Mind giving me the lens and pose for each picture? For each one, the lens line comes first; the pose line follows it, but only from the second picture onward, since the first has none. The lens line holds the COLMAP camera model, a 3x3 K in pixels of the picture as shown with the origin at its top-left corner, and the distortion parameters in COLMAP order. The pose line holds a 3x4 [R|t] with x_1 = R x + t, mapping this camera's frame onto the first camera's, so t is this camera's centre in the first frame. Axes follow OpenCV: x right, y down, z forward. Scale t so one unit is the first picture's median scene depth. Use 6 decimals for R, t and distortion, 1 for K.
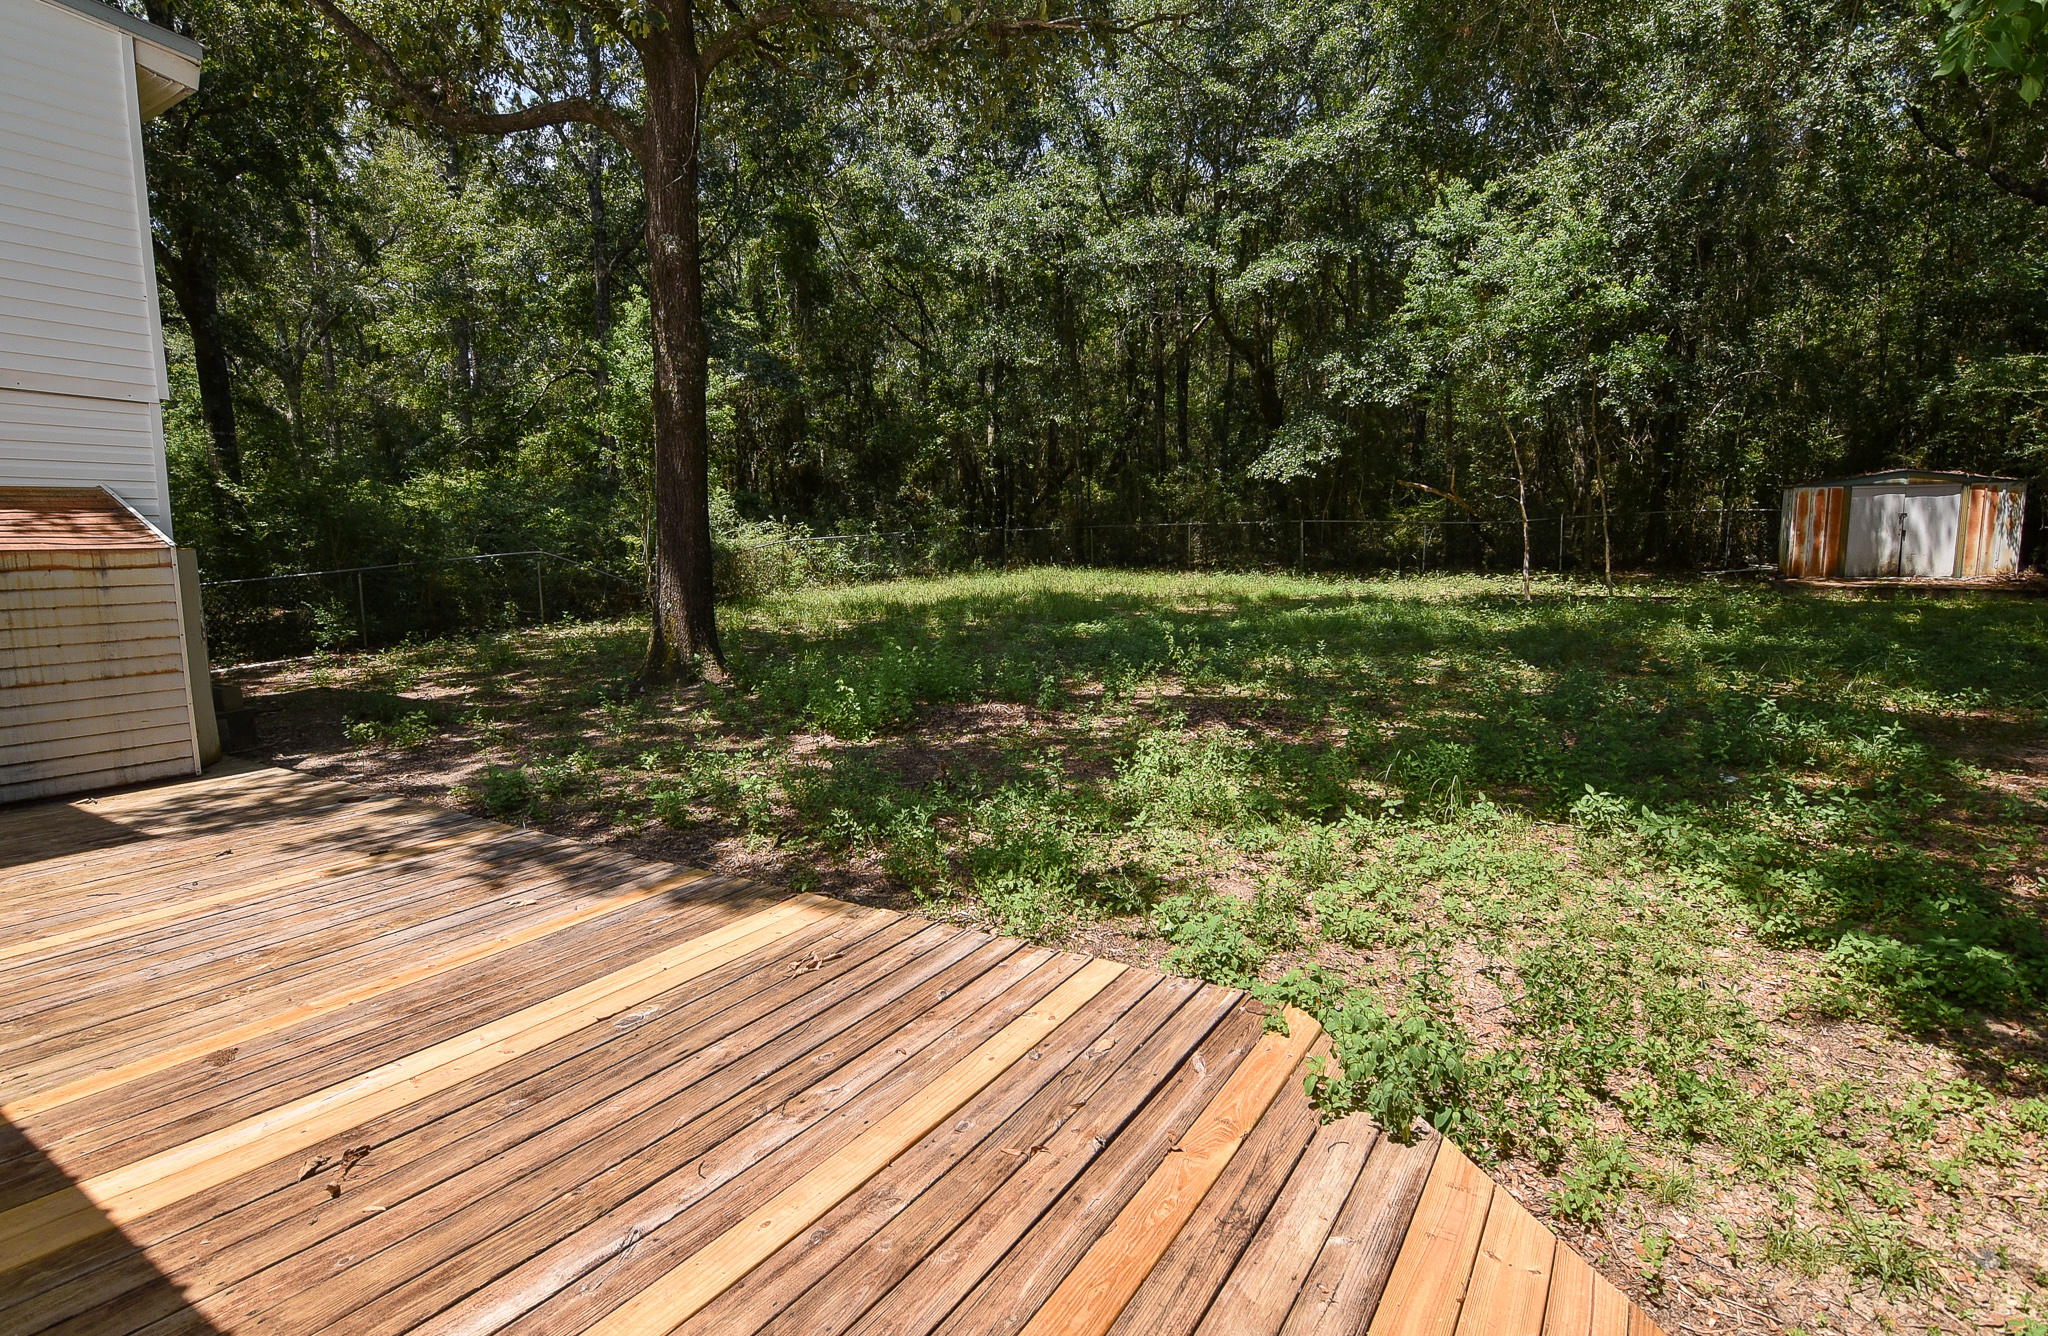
lens RADIAL K [[1000.0, 0, 1026.6], [0, 1000.0, 675.0], [0, 0, 1]] dist [-0.014264, -0.000895]
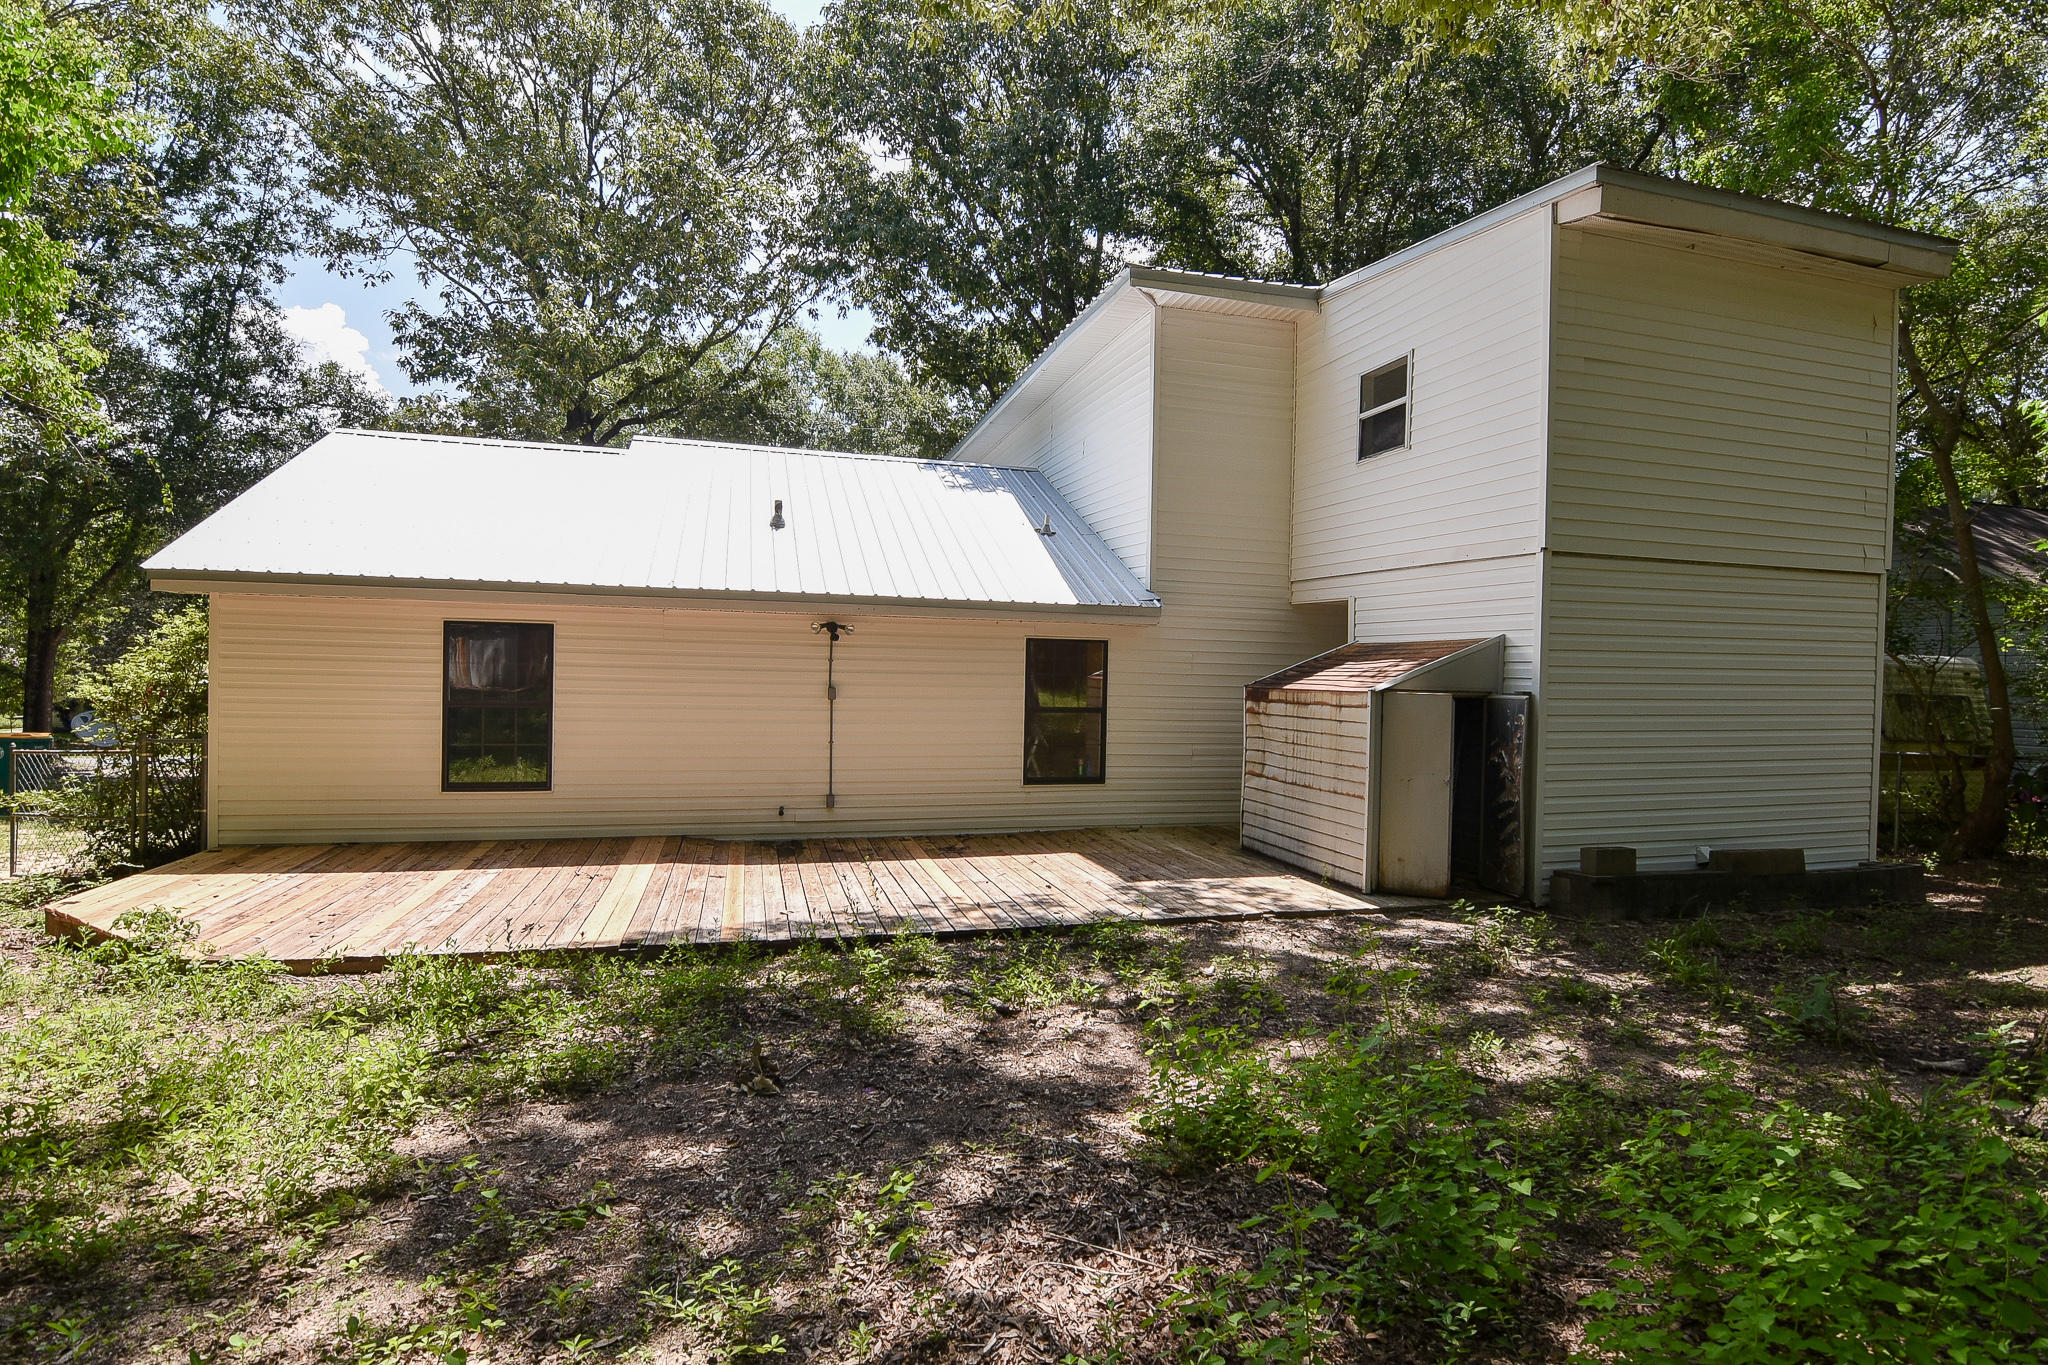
lens RADIAL K [[988.4, 0, 1024.7], [0, 988.4, 680.9], [0, 0, 1]] dist [-0.017974, -0.000817]
pose [[-0.667793, 0.006649, -0.744318, 0.340307], [-0.105074, 0.989105, 0.103107, -0.281471], [0.736894, 0.147062, -0.659818, 1.888700]]
